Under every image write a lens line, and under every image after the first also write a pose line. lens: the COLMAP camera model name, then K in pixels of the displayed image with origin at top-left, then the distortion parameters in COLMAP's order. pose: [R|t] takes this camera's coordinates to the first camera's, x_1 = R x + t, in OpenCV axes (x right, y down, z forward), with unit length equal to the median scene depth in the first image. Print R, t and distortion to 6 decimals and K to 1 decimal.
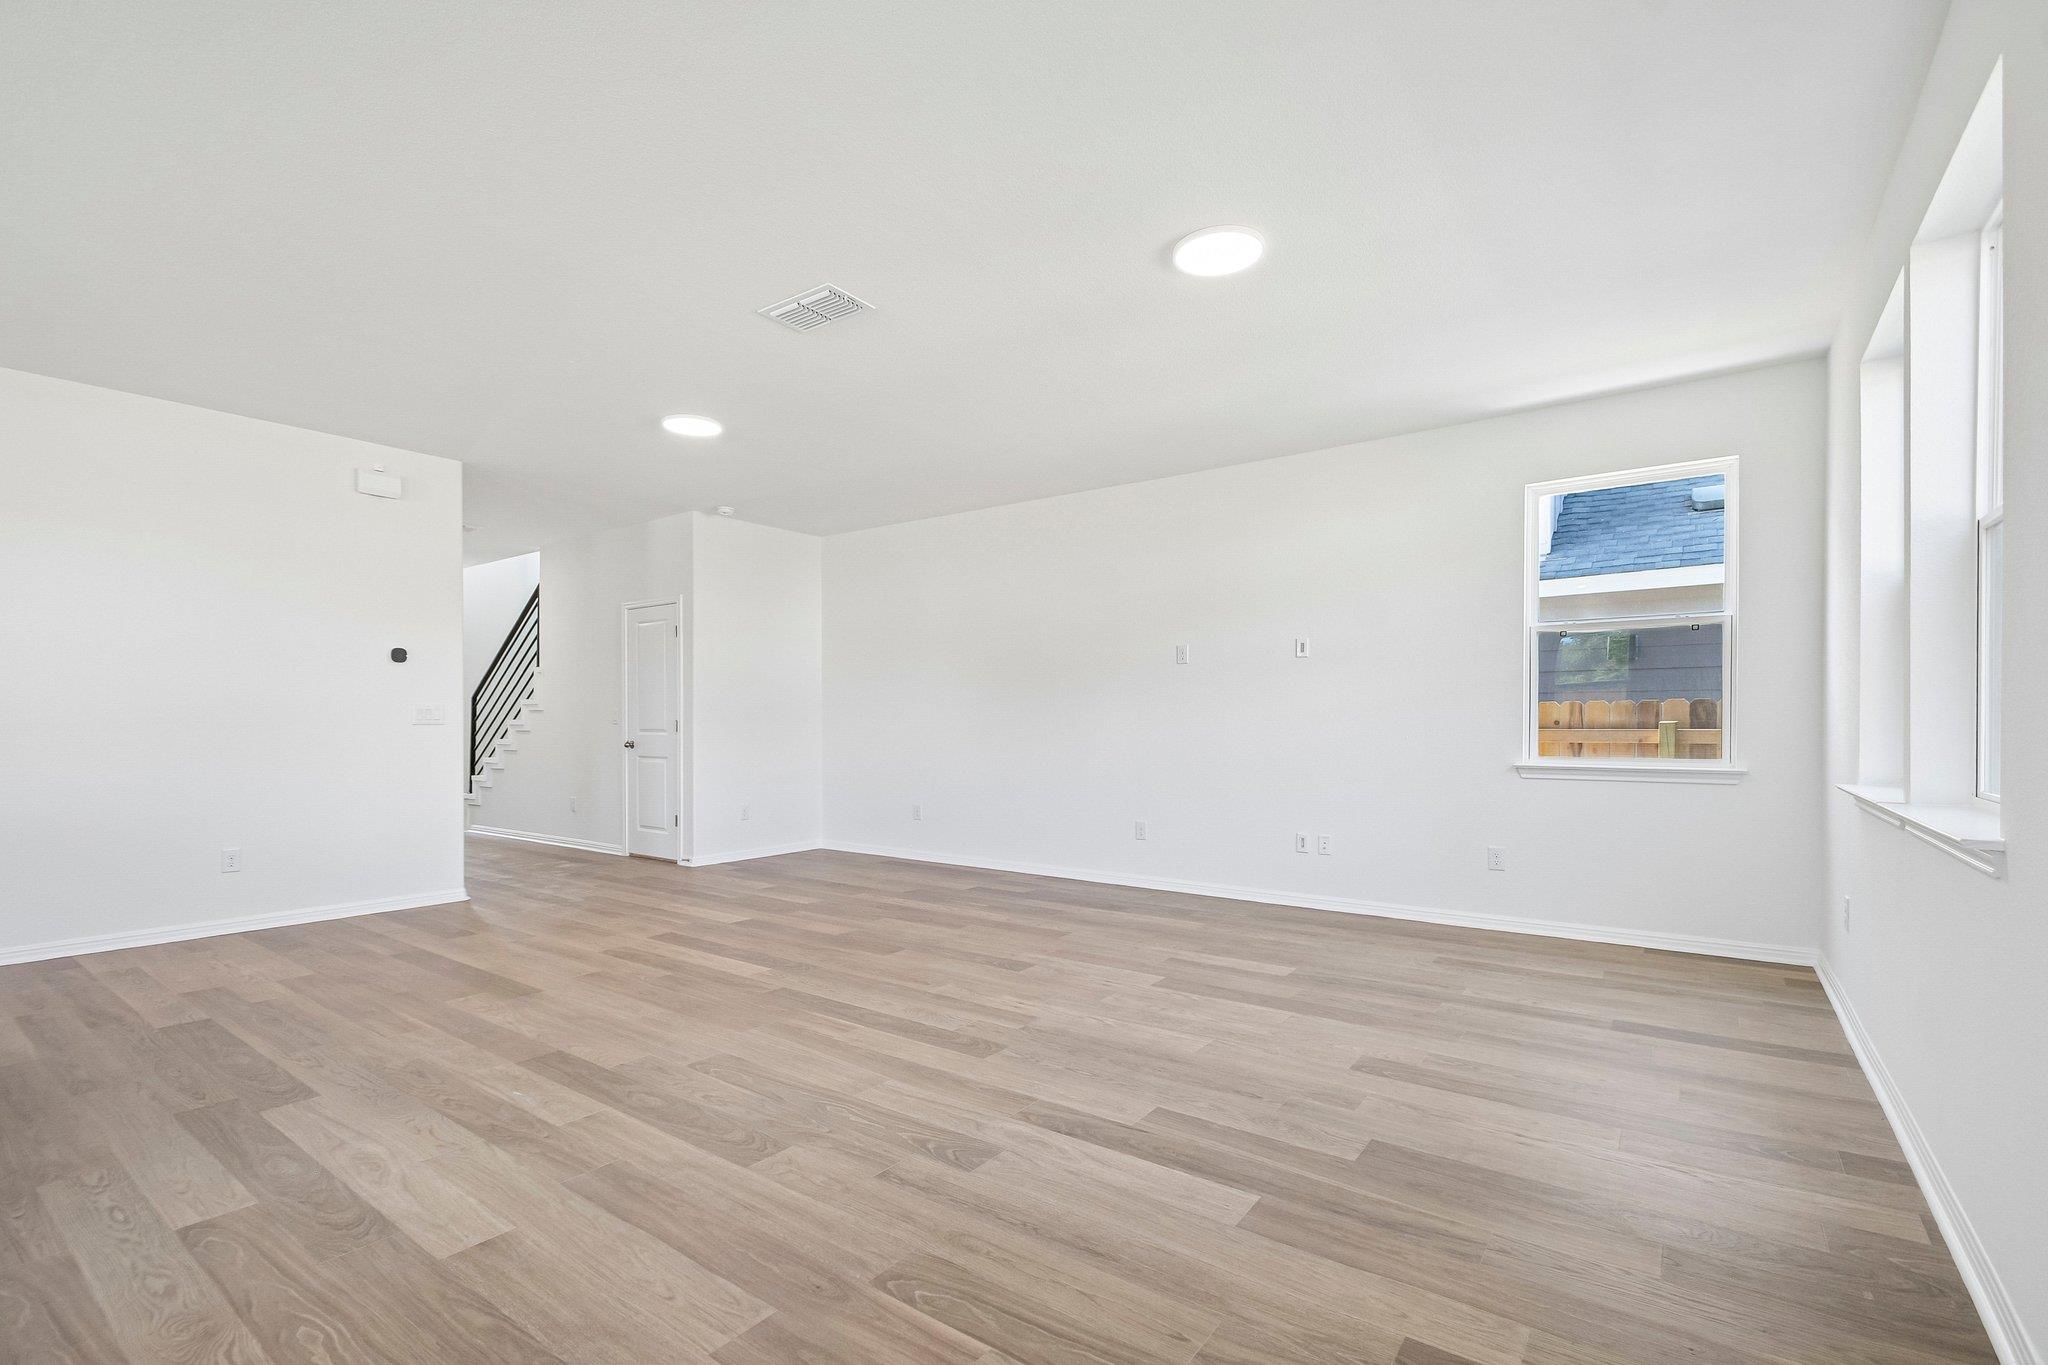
lens RADIAL K [[901.4, 0, 1017.1], [0, 901.4, 721.0], [0, 0, 1]] dist [0.009373, -0.013055]
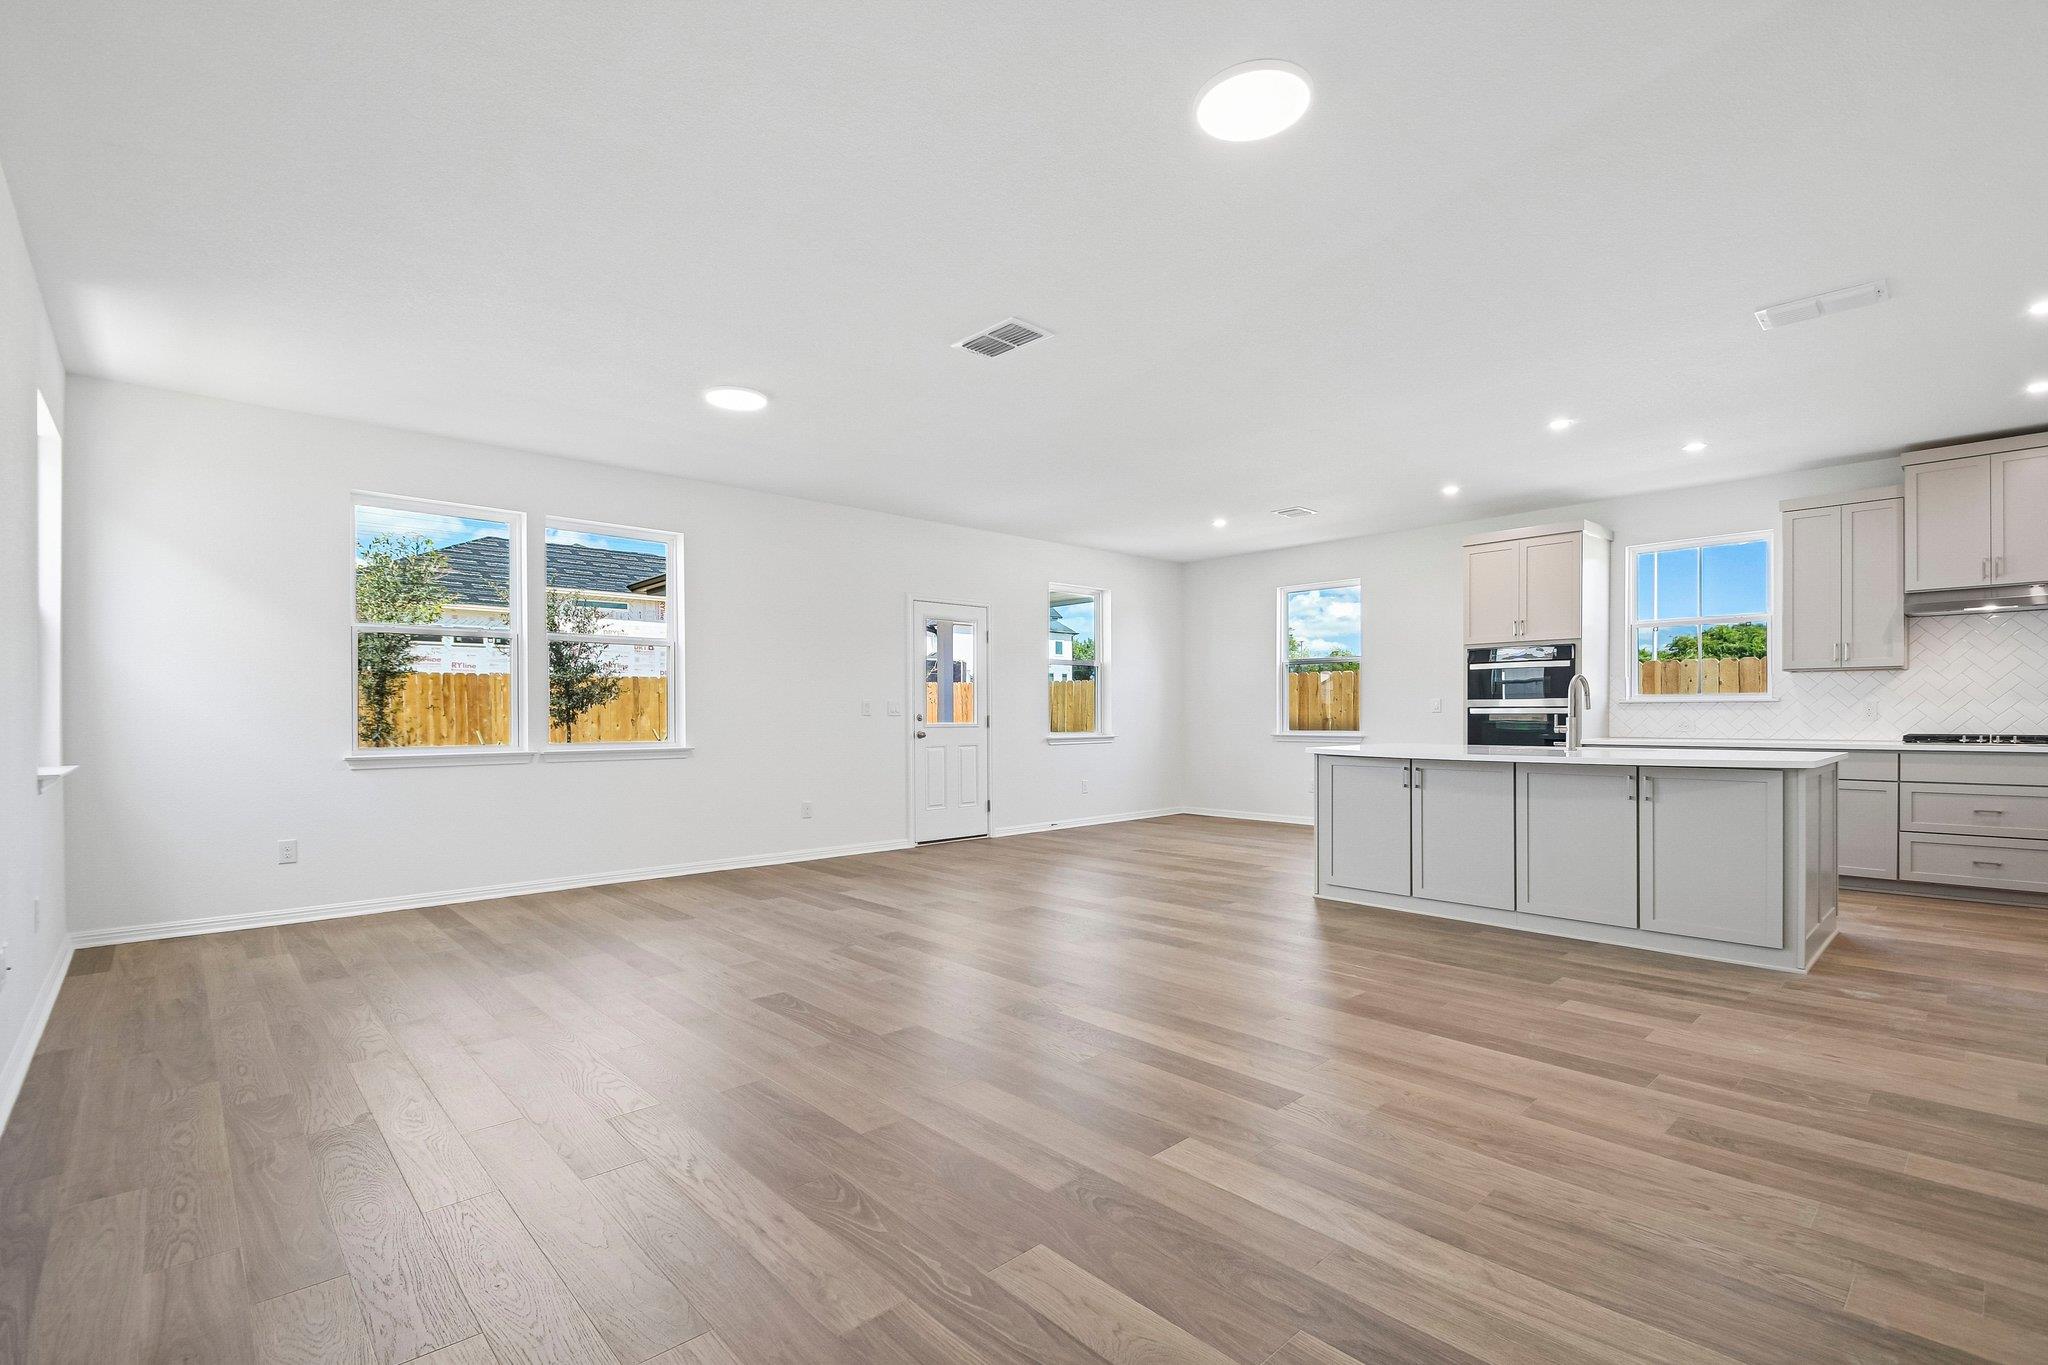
lens RADIAL K [[901.4, 0, 1017.1], [0, 901.4, 721.0], [0, 0, 1]] dist [0.009373, -0.013055]
pose [[-0.981156, 0.000663, 0.193215, -0.475168], [0.001331, 0.999994, 0.003327, 0.007197], [-0.193212, 0.003522, -0.981151, 2.183707]]
